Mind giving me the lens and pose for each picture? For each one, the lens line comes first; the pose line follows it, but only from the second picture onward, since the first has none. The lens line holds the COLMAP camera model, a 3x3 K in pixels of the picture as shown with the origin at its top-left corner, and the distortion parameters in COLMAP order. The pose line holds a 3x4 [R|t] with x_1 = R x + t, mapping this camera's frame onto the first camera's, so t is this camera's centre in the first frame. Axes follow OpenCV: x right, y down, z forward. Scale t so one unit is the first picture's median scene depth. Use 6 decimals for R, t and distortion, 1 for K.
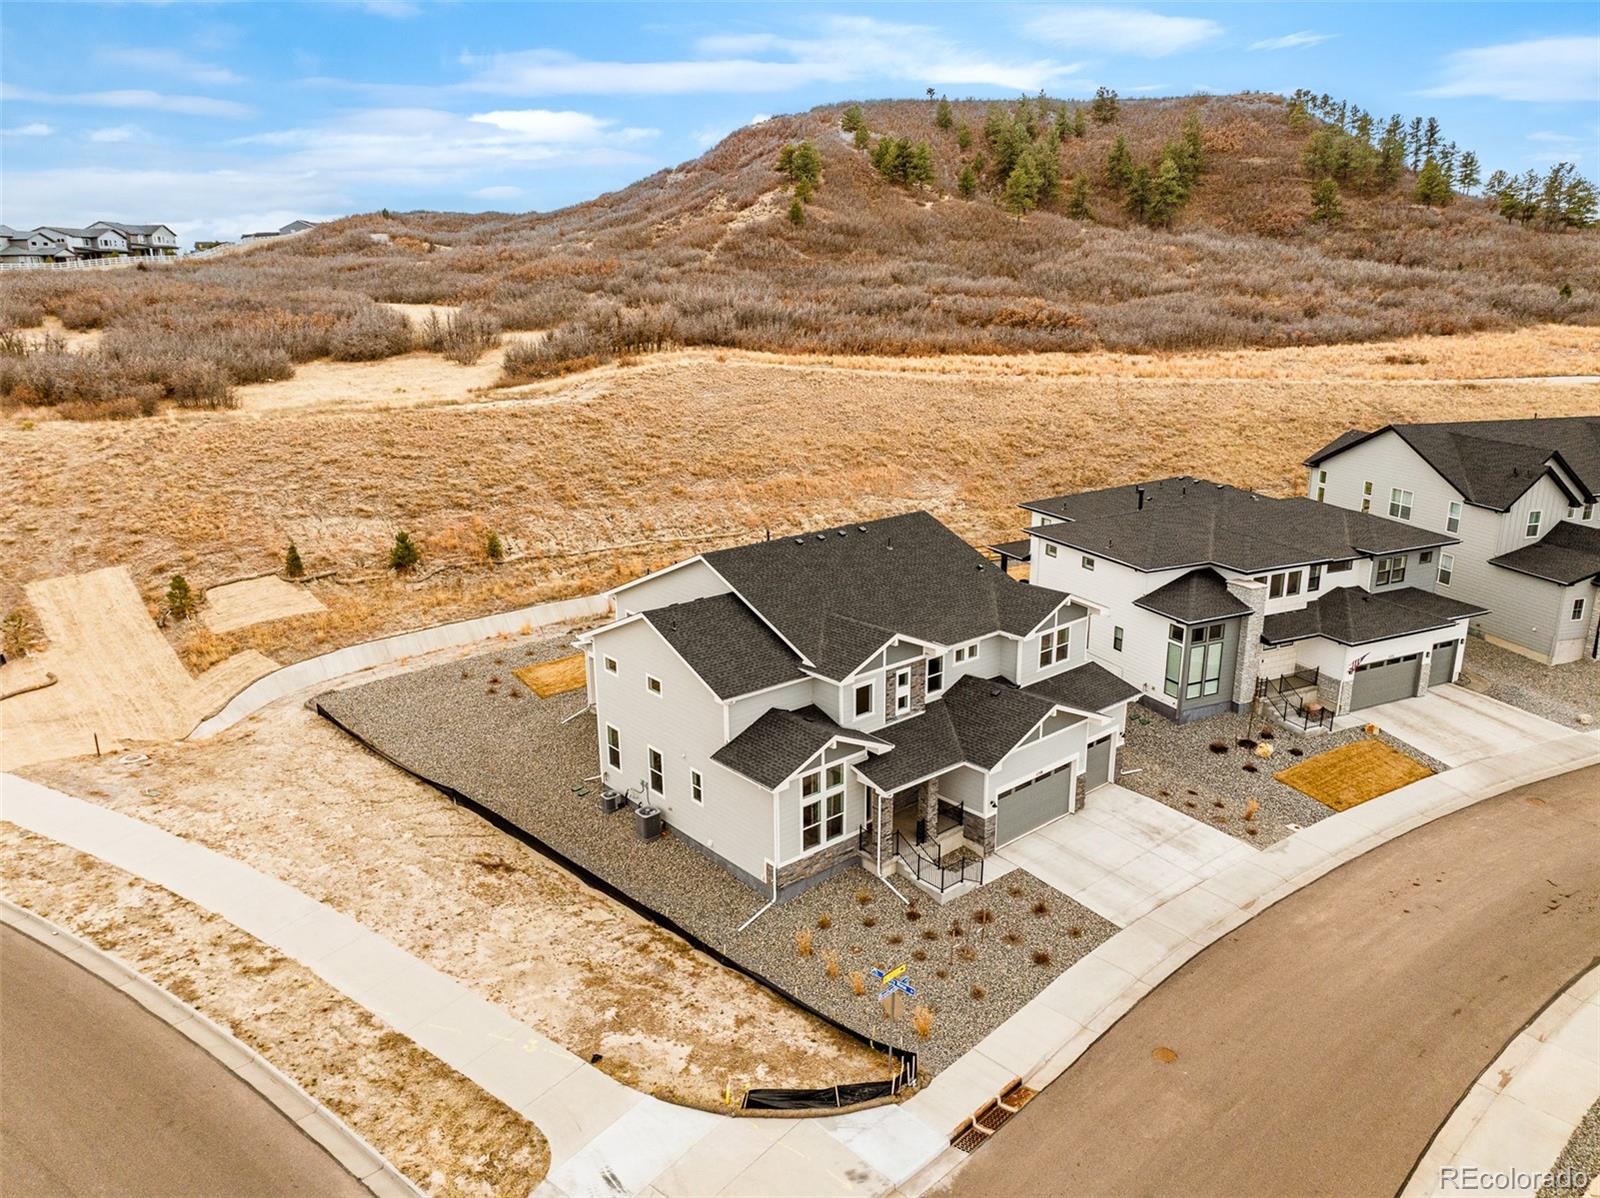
lens RADIAL K [[1108.8, 0, 800.0], [0, 1108.8, 599.0], [0, 0, 1]] dist [-0.010448, -0.049616]
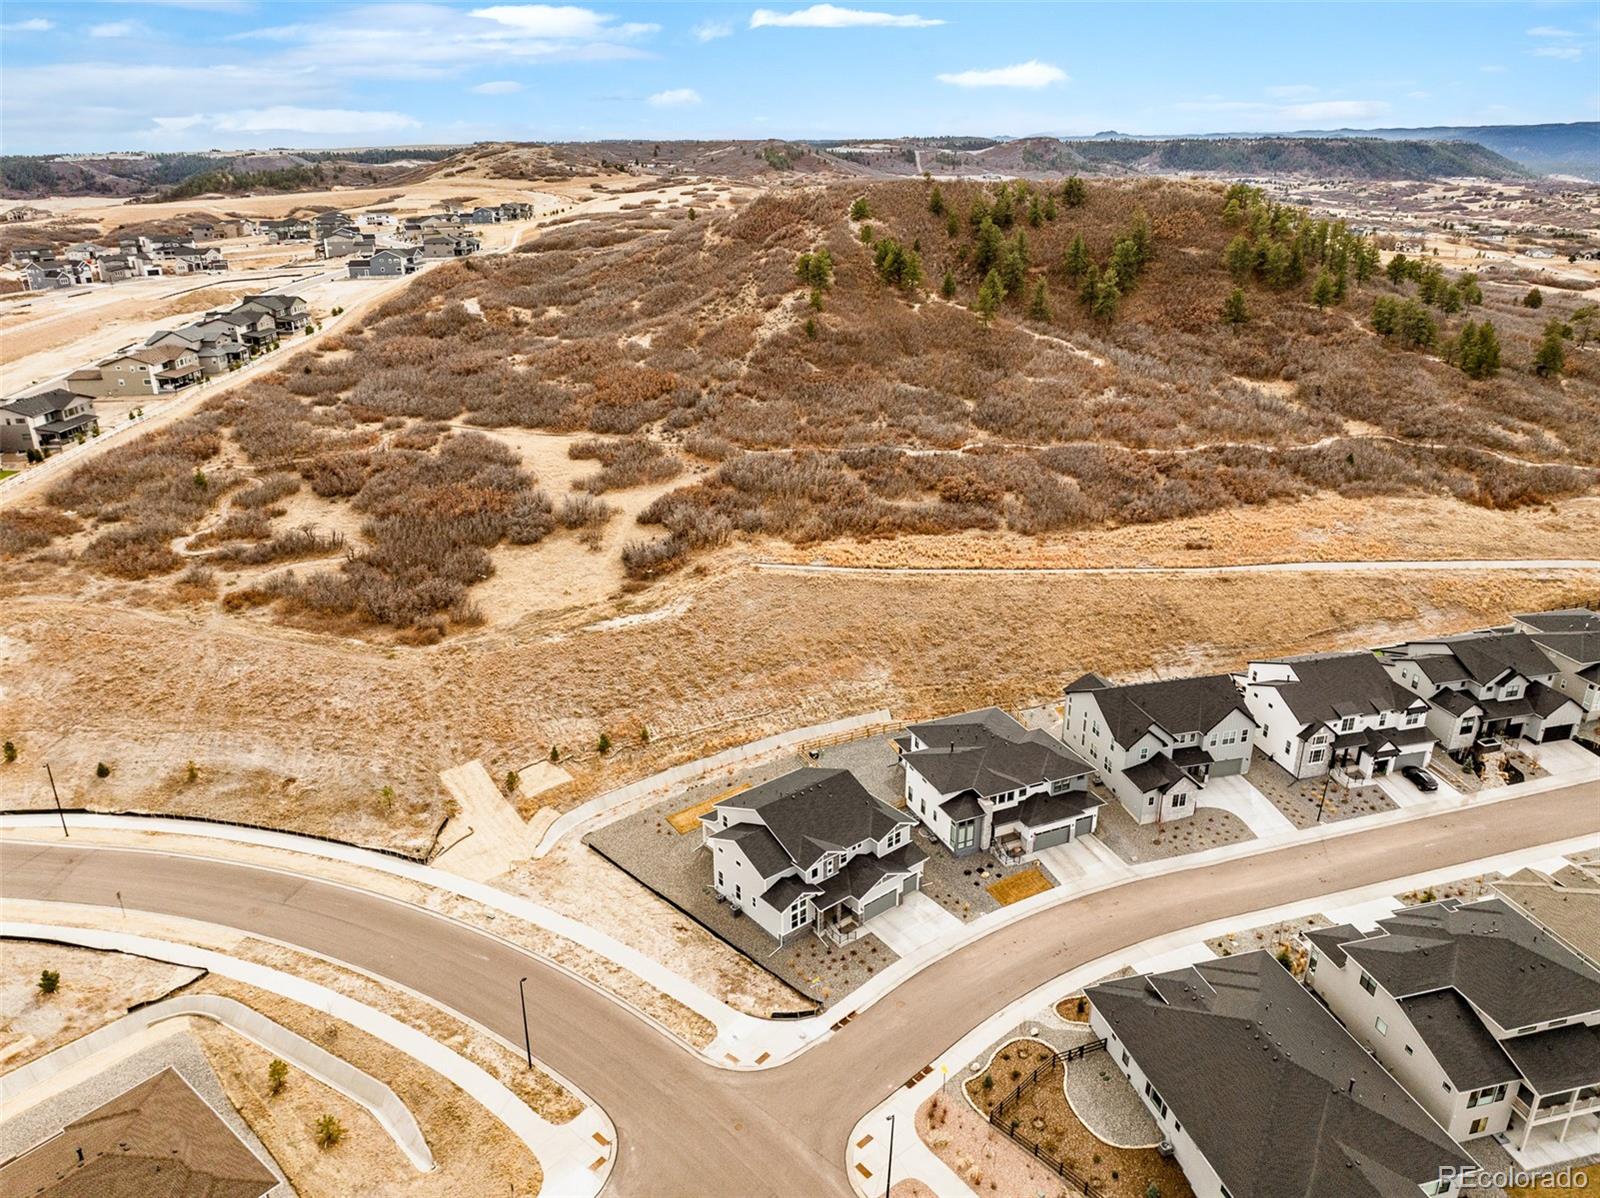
lens RADIAL K [[1108.8, 0, 800.0], [0, 1108.8, 599.0], [0, 0, 1]] dist [-0.010448, -0.049616]
pose [[0.999759, 0.012415, -0.018119, 0.047302], [-0.010614, 0.995296, 0.096298, -0.648423], [0.019229, -0.096083, 0.995188, -1.276252]]
